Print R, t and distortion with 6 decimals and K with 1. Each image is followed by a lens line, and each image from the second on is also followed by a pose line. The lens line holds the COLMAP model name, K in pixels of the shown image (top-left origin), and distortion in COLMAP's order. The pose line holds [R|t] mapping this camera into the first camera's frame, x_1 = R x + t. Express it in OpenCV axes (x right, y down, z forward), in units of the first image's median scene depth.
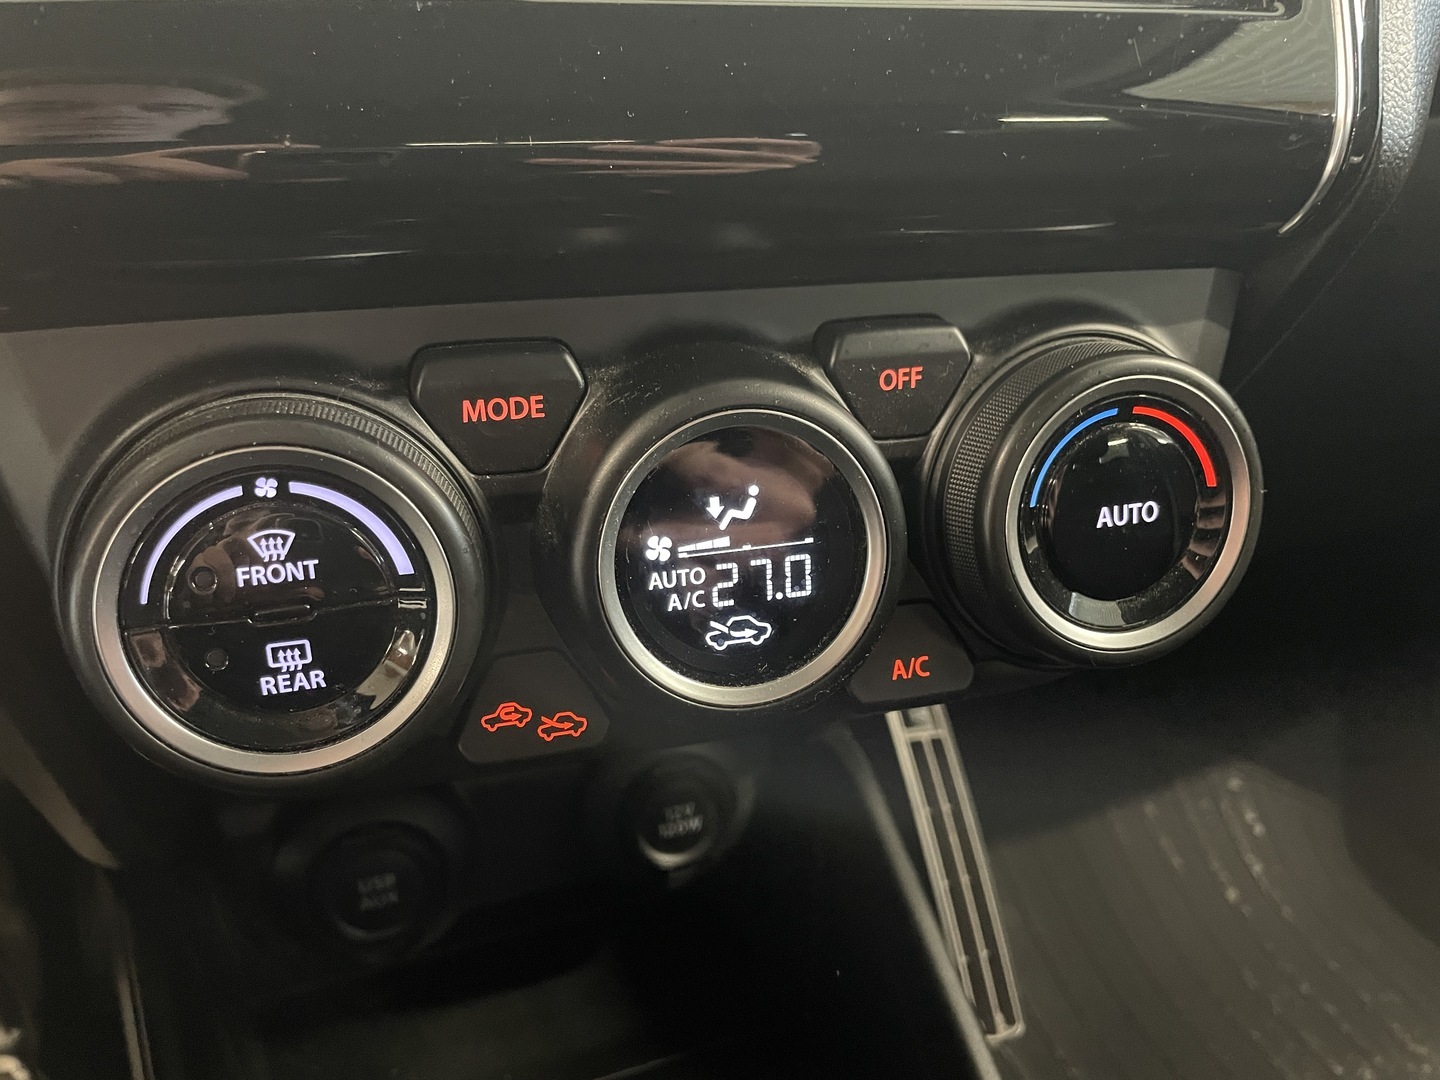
lens RADIAL K [[1095.2, 0, 731.9], [0, 1095.2, 540.3], [0, 0, 1]] dist [0.083412, -0.116968]
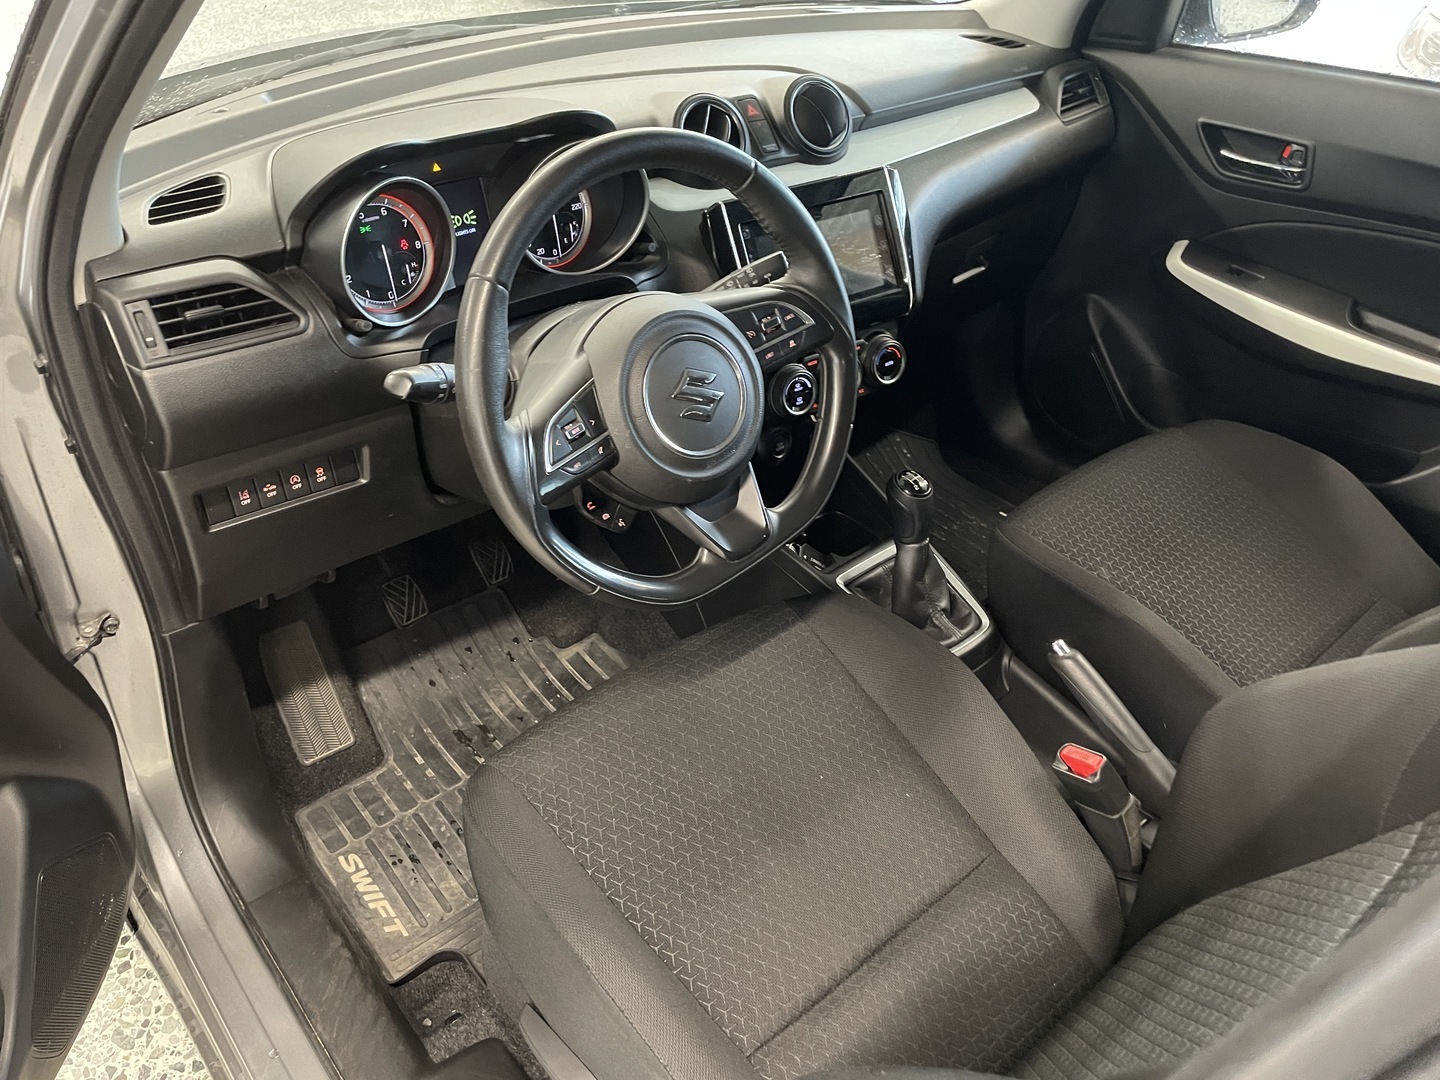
lens RADIAL K [[1082.2, 0, 720.0], [0, 1082.2, 540.0], [0, 0, 1]] dist [0.085119, -0.117679]
pose [[0.944819, -0.196579, 0.262057, -2.821698], [0.145748, 0.968658, 0.201146, -0.505470], [-0.293385, -0.151852, 0.943857, -5.639895]]
